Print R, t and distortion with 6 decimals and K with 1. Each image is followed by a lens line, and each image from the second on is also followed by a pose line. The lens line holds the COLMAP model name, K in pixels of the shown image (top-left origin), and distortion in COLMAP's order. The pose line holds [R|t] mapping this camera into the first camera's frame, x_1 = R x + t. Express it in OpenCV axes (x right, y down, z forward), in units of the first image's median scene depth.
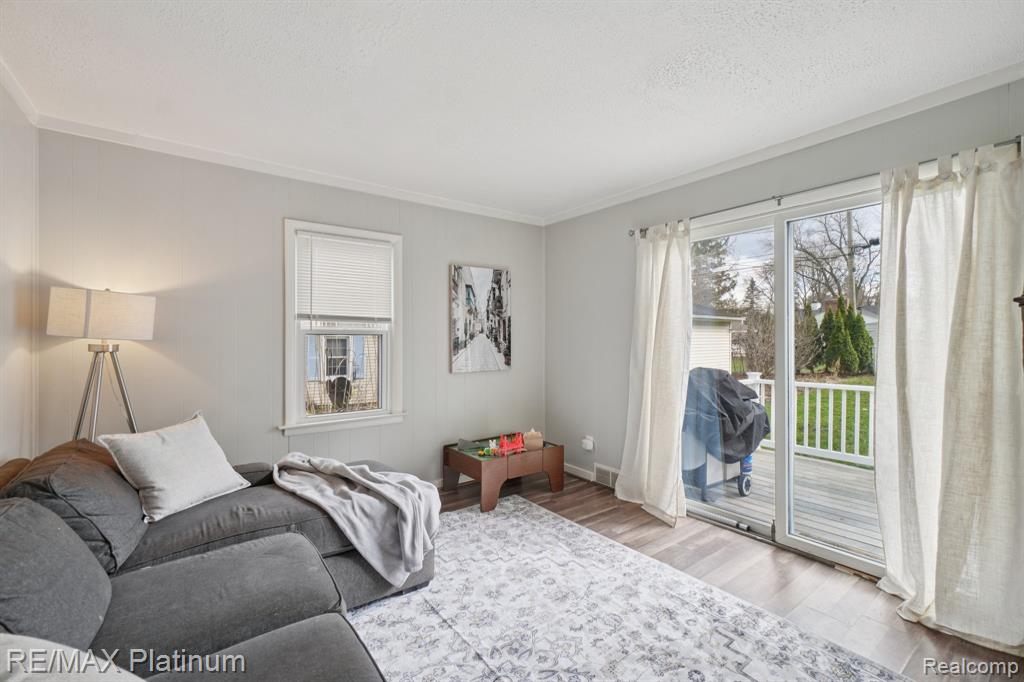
lens RADIAL K [[442.2, 0, 517.8], [0, 442.2, 340.4], [0, 0, 1]] dist [-0.009969, 0.000377]
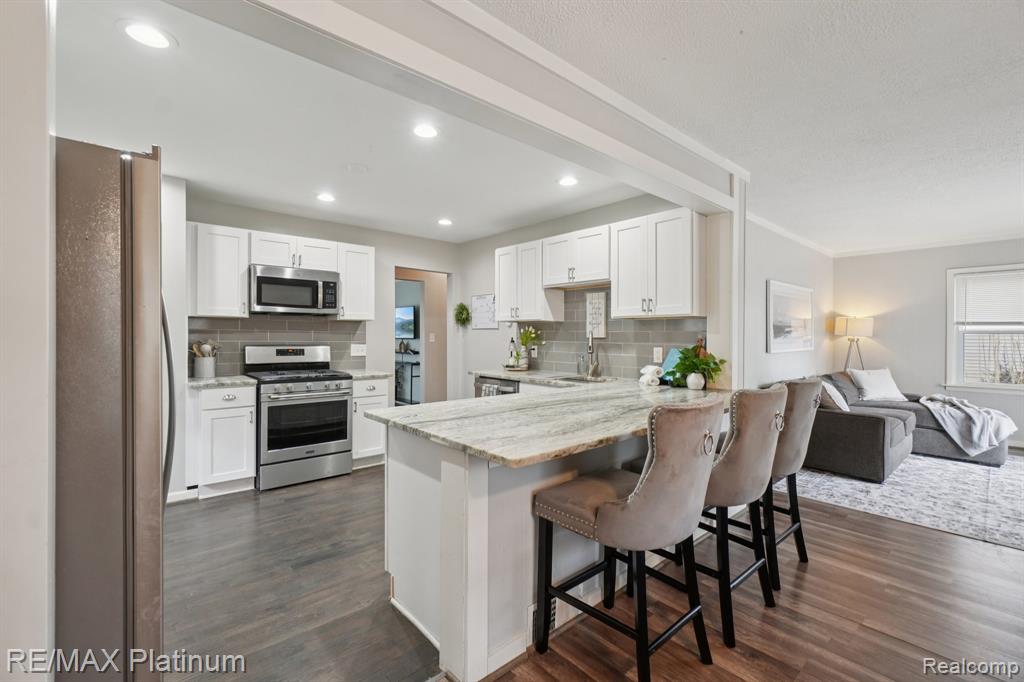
lens RADIAL K [[442.2, 0, 509.2], [0, 442.2, 335.7], [0, 0, 1]] dist [-0.009969, 0.000377]
pose [[0.075950, 0.000917, -0.997111, 1.028982], [-0.005641, 0.999984, 0.000490, 0.003595], [0.997096, 0.005588, 0.075954, -0.845153]]
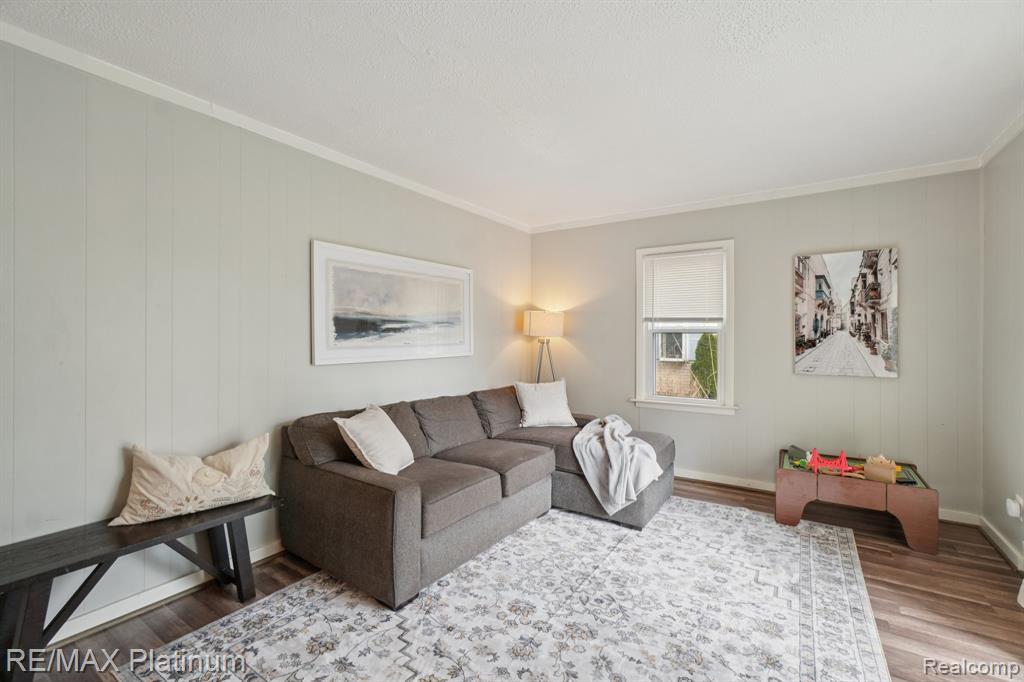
lens RADIAL K [[442.2, 0, 508.8], [0, 442.2, 342.8], [0, 0, 1]] dist [-0.009969, 0.000377]
pose [[0.326864, 0.016681, -0.944924, 0.597602], [-0.005207, 0.999861, 0.015849, -0.002958], [0.945057, -0.000260, 0.326905, 0.154835]]
